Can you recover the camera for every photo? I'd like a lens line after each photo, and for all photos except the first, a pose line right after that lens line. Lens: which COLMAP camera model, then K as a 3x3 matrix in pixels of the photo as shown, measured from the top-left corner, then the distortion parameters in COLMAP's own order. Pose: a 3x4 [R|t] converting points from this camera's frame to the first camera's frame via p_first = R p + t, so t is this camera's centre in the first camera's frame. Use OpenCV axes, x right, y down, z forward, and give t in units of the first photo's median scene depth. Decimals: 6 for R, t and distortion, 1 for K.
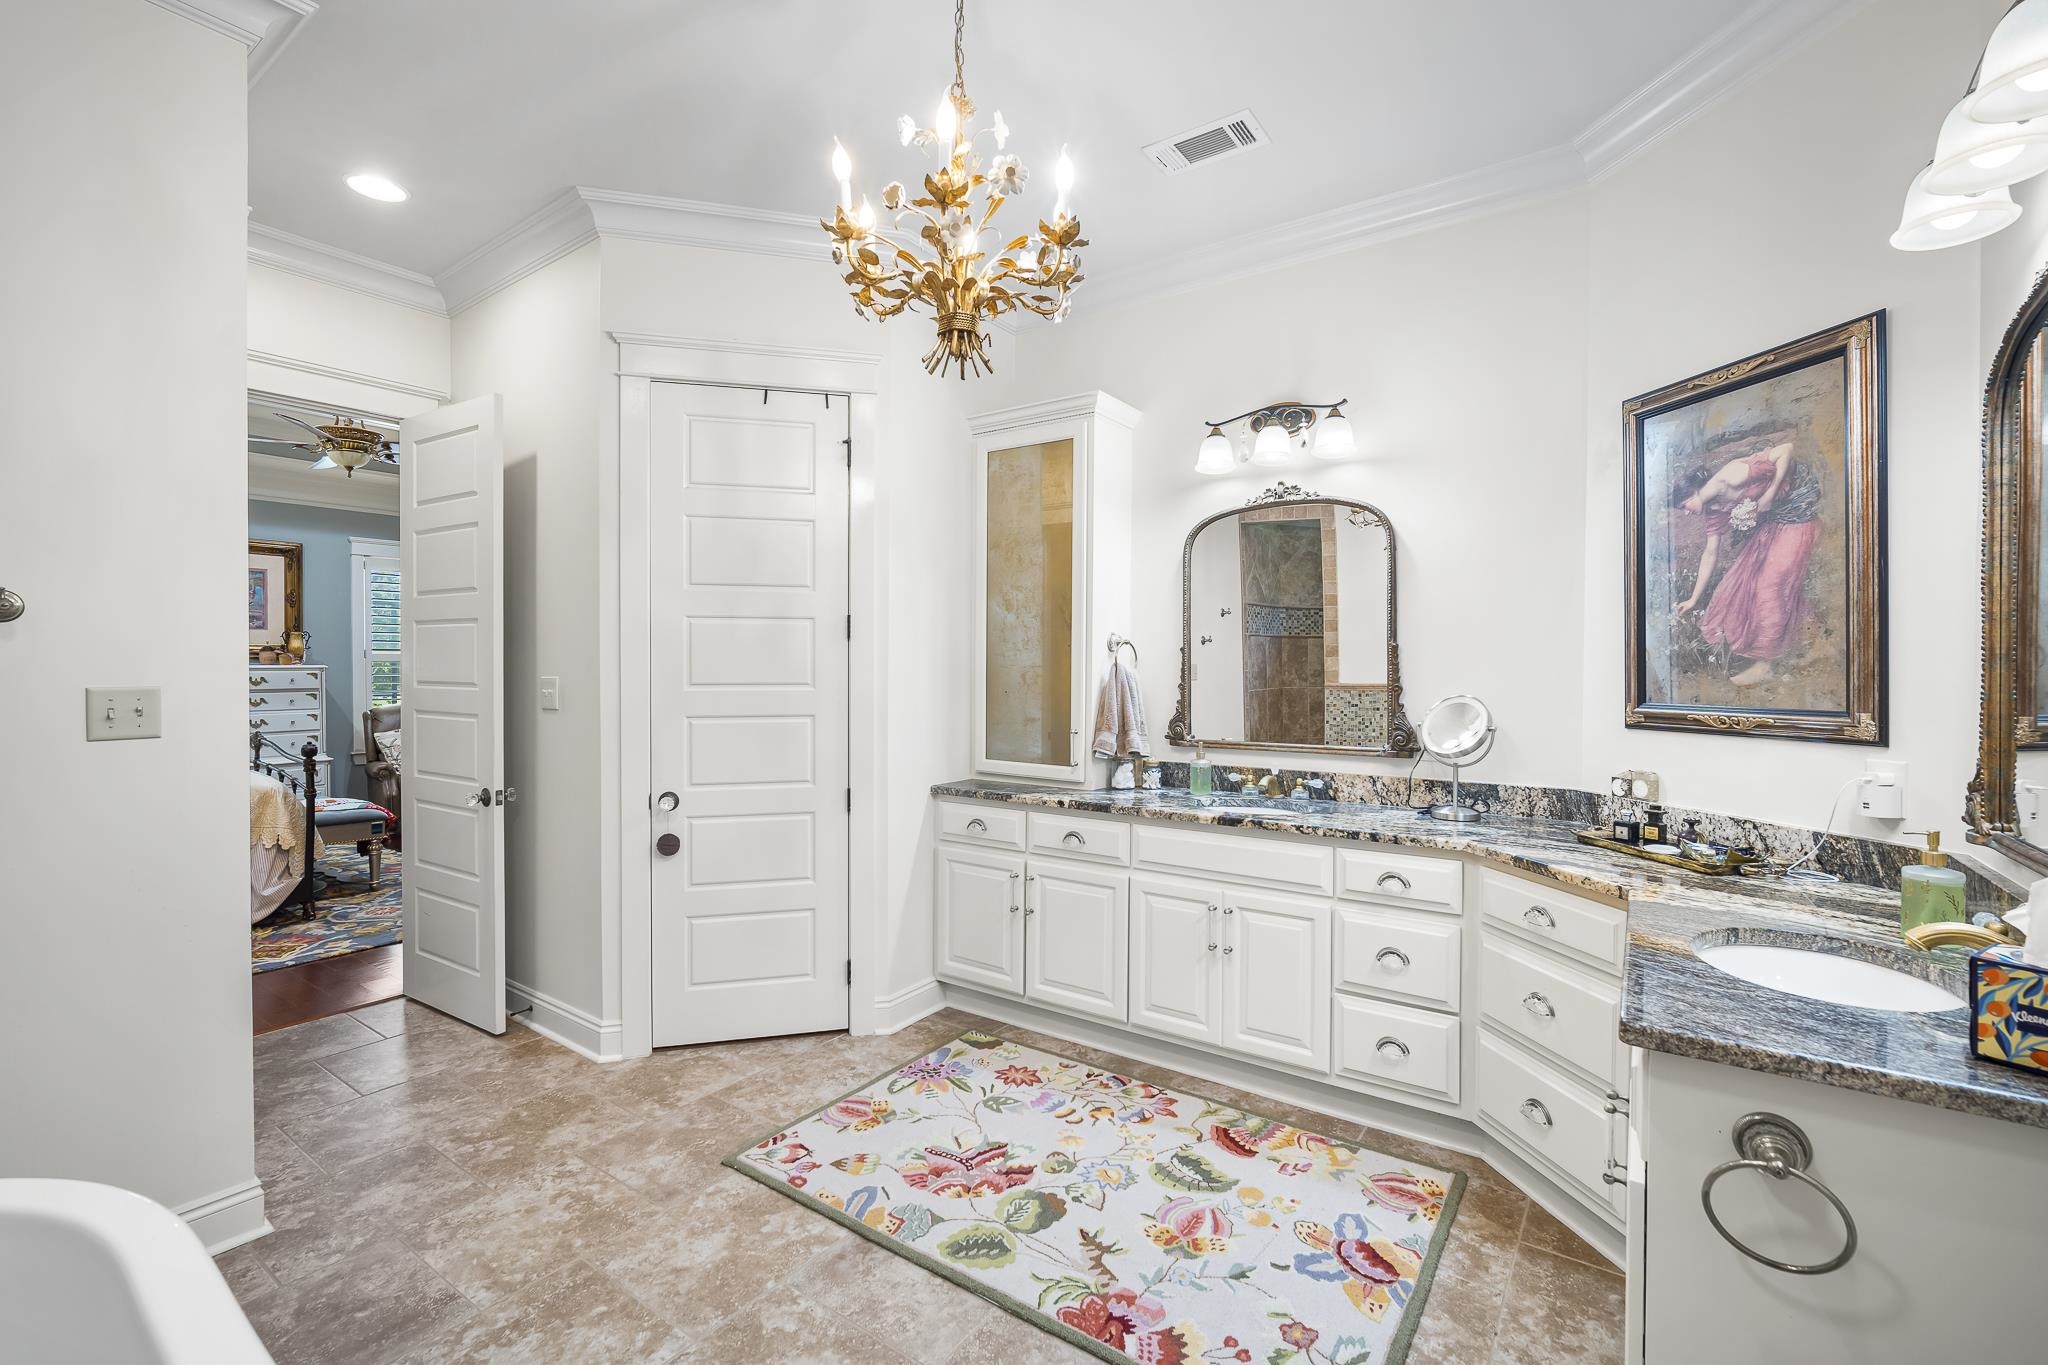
lens RADIAL K [[902.9, 0, 1026.2], [0, 902.9, 671.9], [0, 0, 1]] dist [-0.002690, 0.000544]
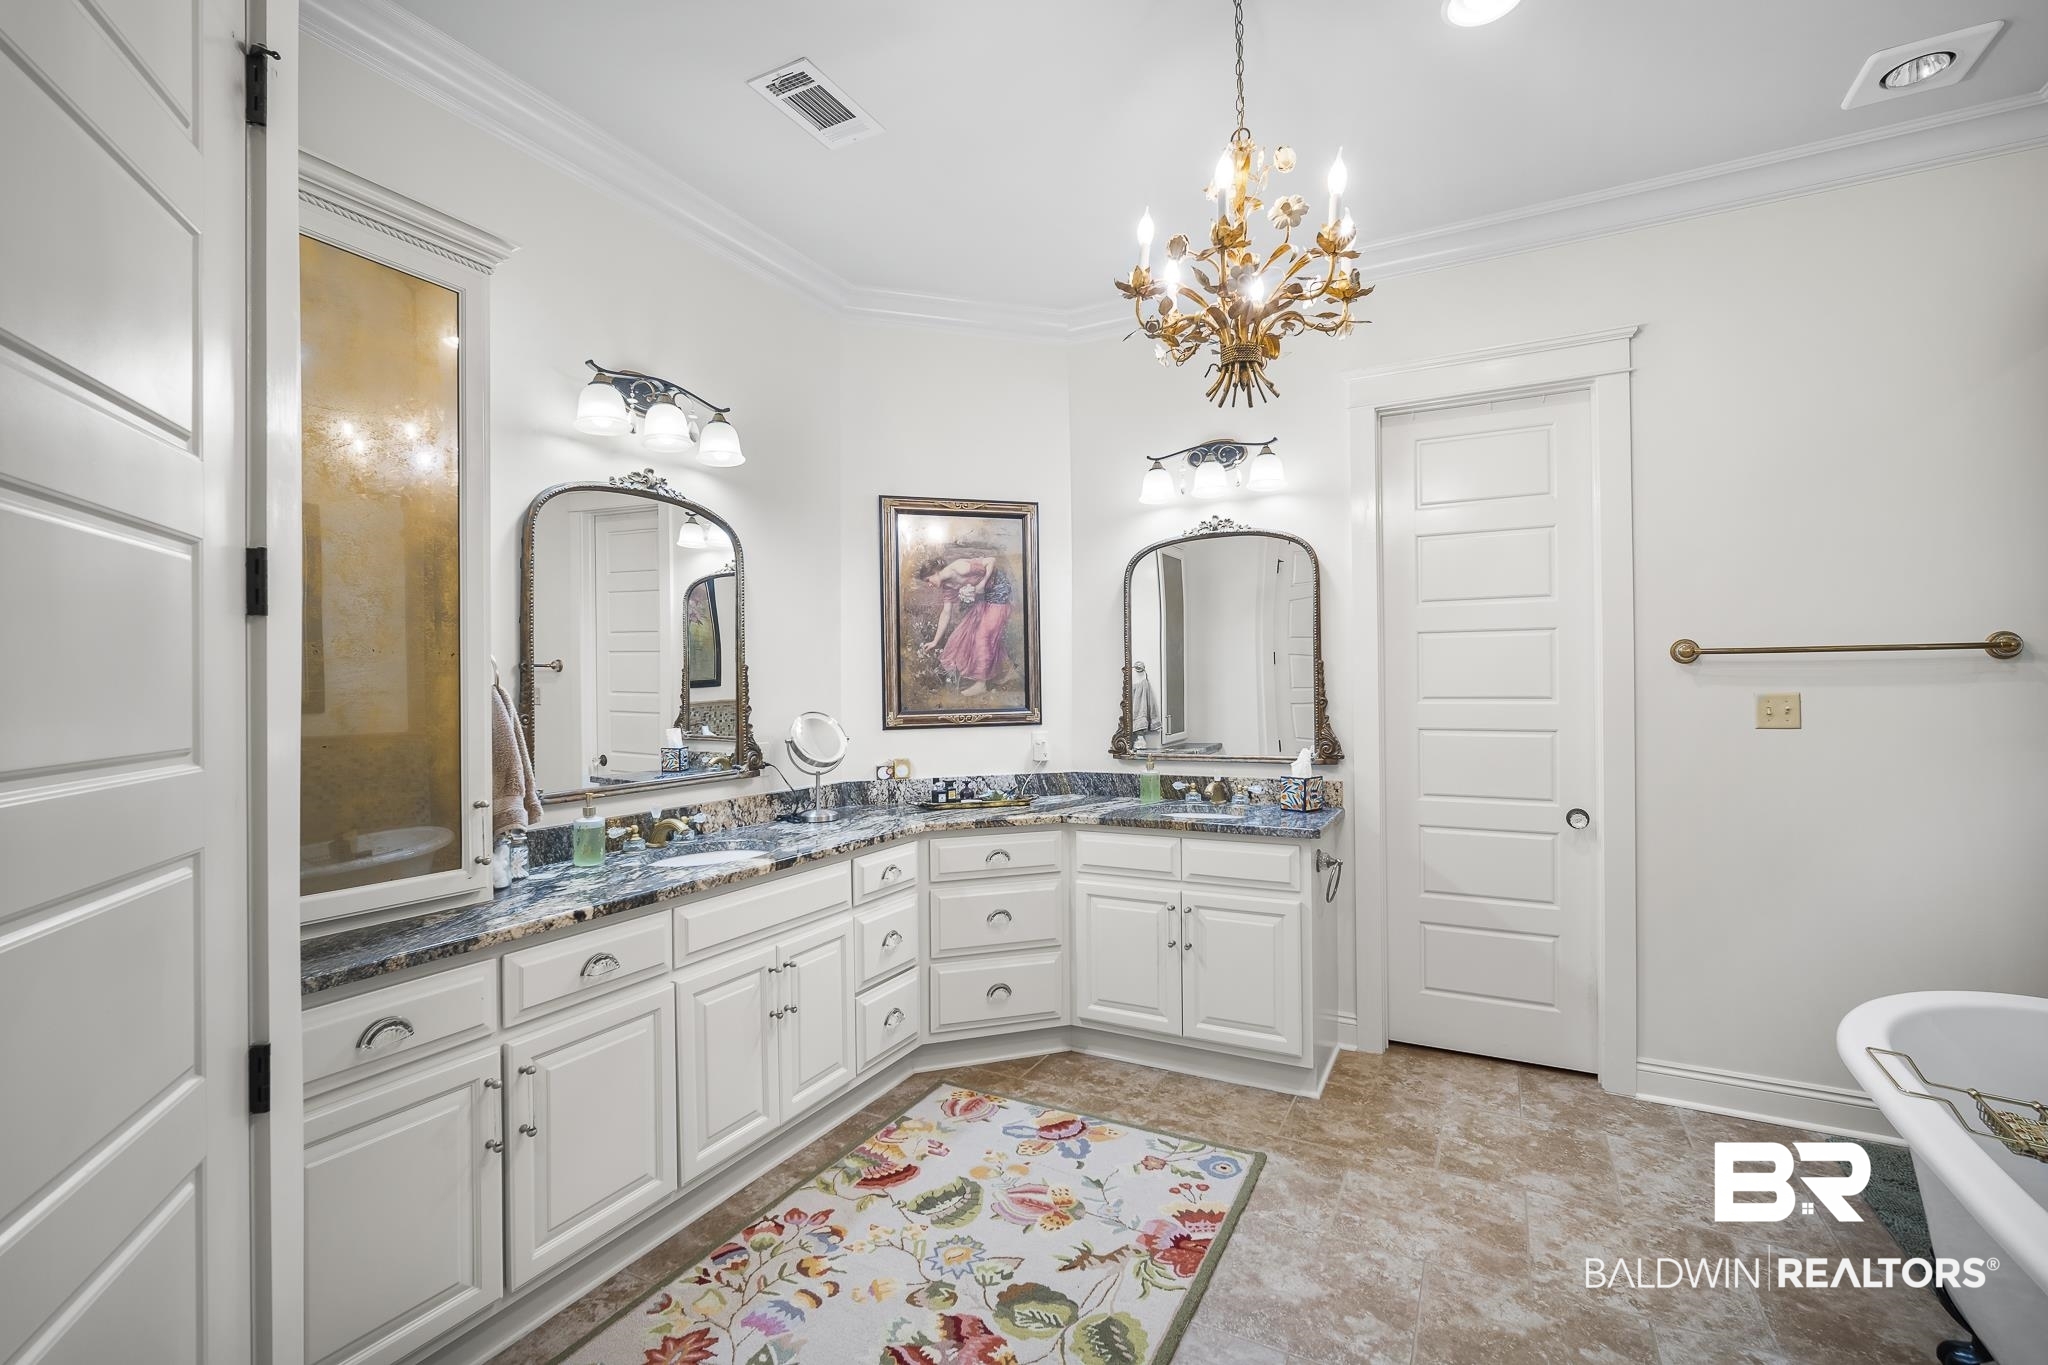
lens RADIAL K [[902.9, 0, 1024.8], [0, 902.9, 680.1], [0, 0, 1]] dist [-0.002690, 0.000544]
pose [[-0.133231, 0.003873, 0.991077, -0.816628], [0.014313, 0.999896, -0.001983, -0.009427], [-0.990982, 0.013921, -0.133272, 1.060283]]
